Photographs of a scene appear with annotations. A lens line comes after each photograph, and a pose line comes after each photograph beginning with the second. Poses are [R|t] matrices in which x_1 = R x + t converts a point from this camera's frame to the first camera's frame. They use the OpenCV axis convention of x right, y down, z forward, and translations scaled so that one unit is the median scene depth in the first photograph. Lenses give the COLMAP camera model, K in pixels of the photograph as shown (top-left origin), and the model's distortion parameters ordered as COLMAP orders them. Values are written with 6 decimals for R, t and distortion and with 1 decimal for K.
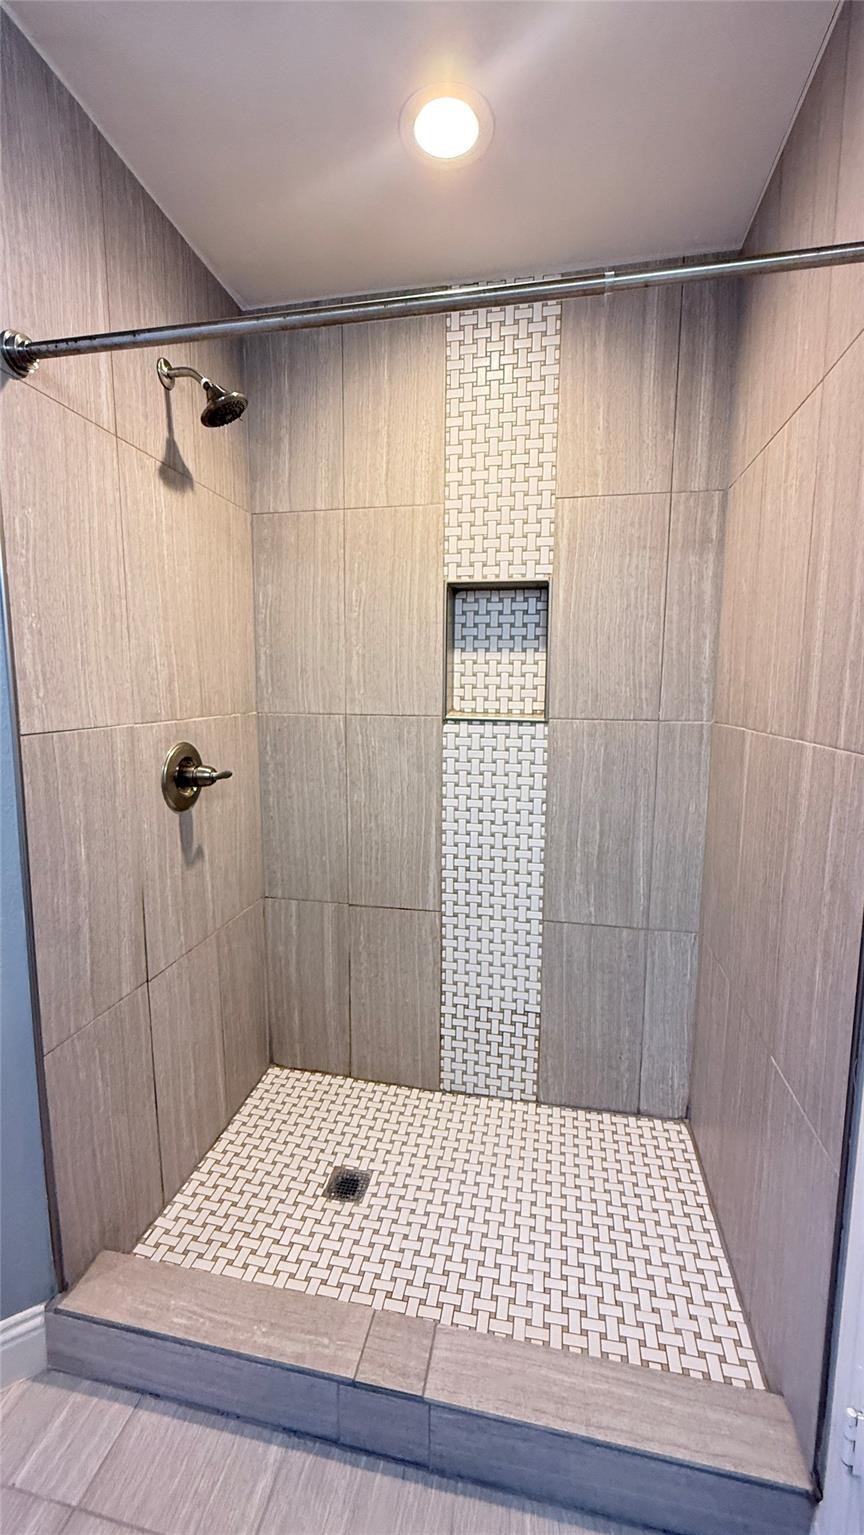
lens RADIAL K [[617.2, 0, 430.6], [0, 617.2, 767.9], [0, 0, 1]] dist [-0.002423, -0.000070]
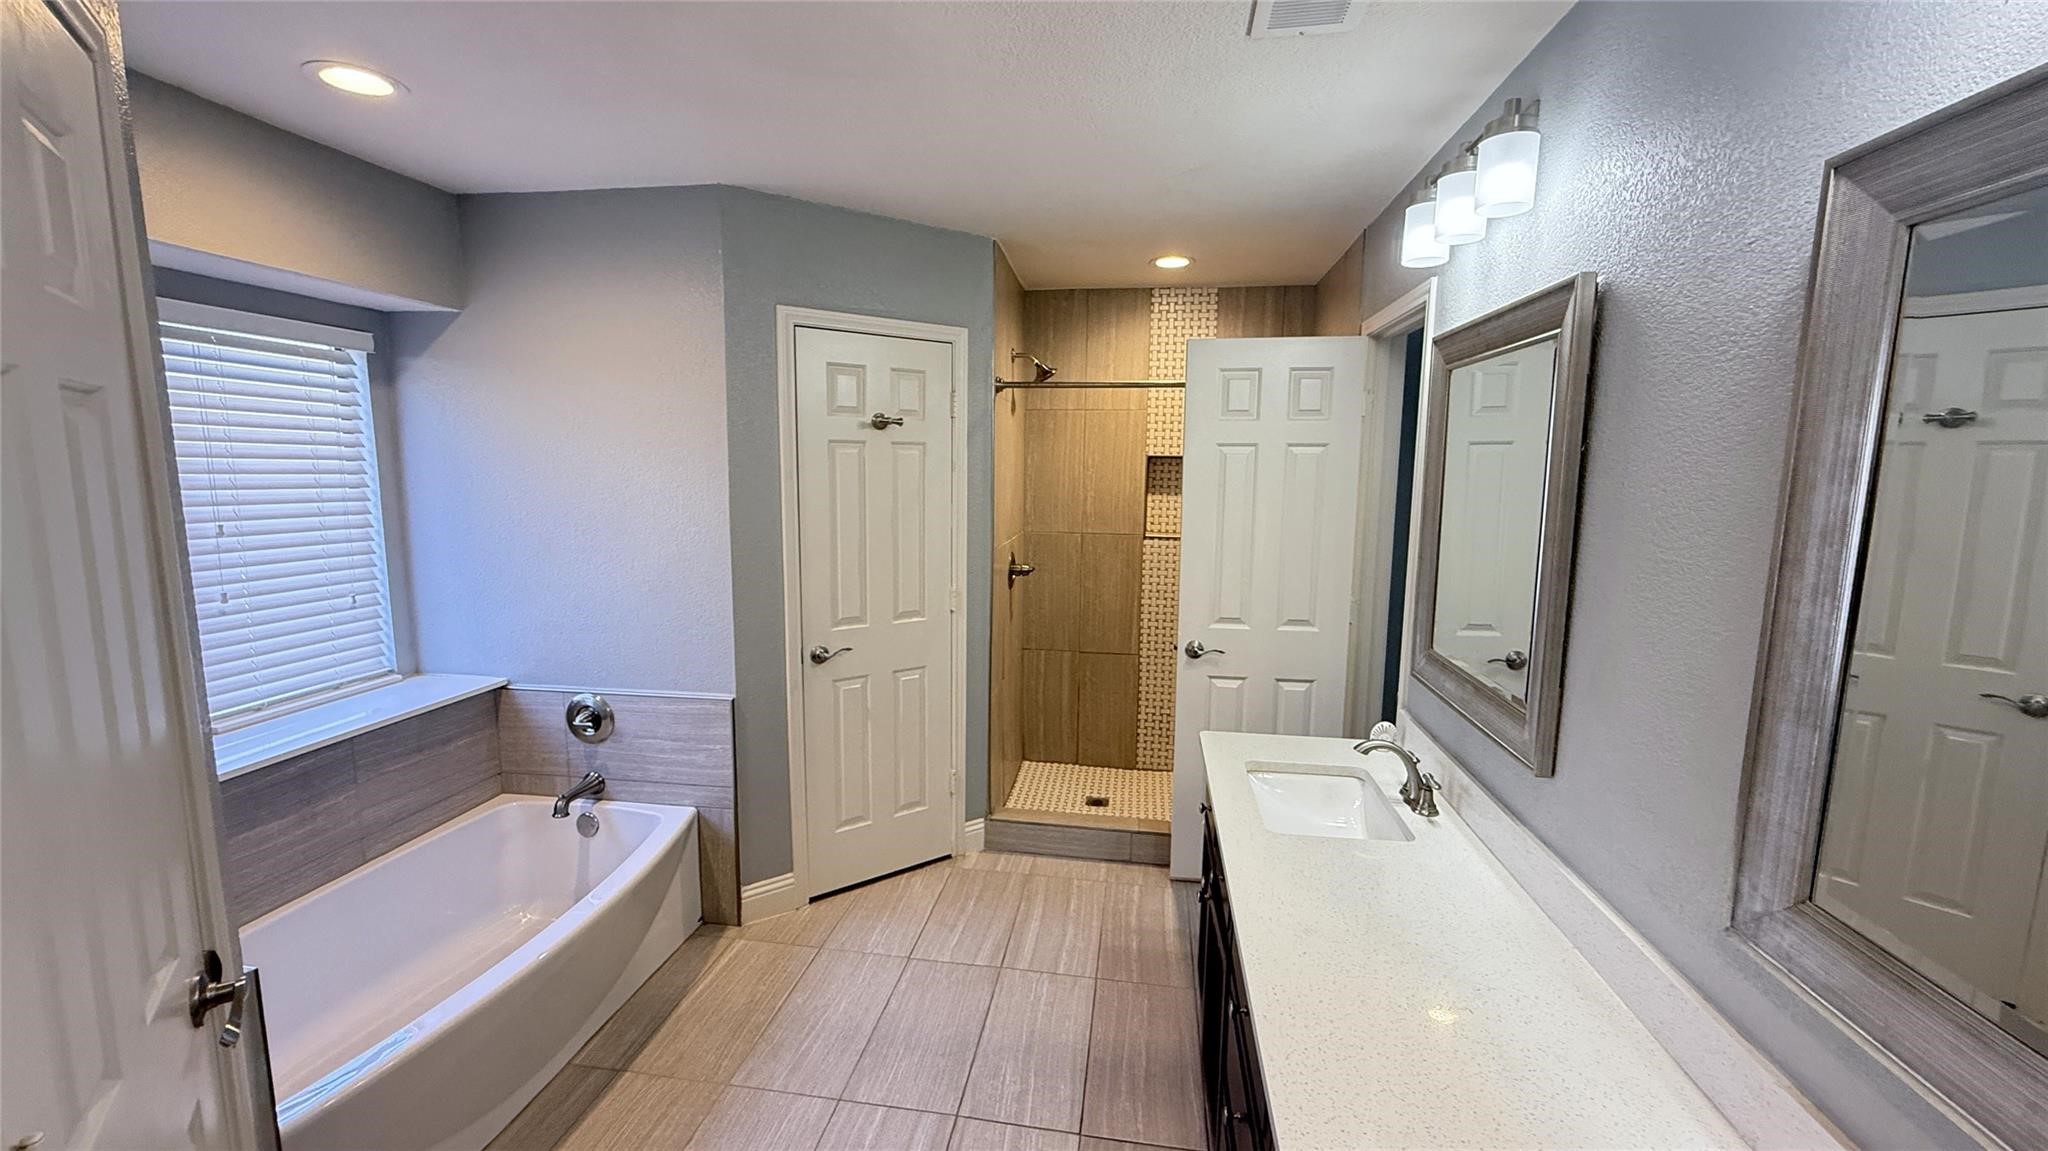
lens RADIAL K [[823.5, 0, 1021.7], [0, 823.5, 574.4], [0, 0, 1]] dist [-0.002423, -0.000070]
pose [[0.998781, 0.000804, 0.049354, -0.404475], [-0.001005, 0.999991, 0.004046, 0.013416], [-0.049351, -0.004091, 0.998773, -1.160408]]
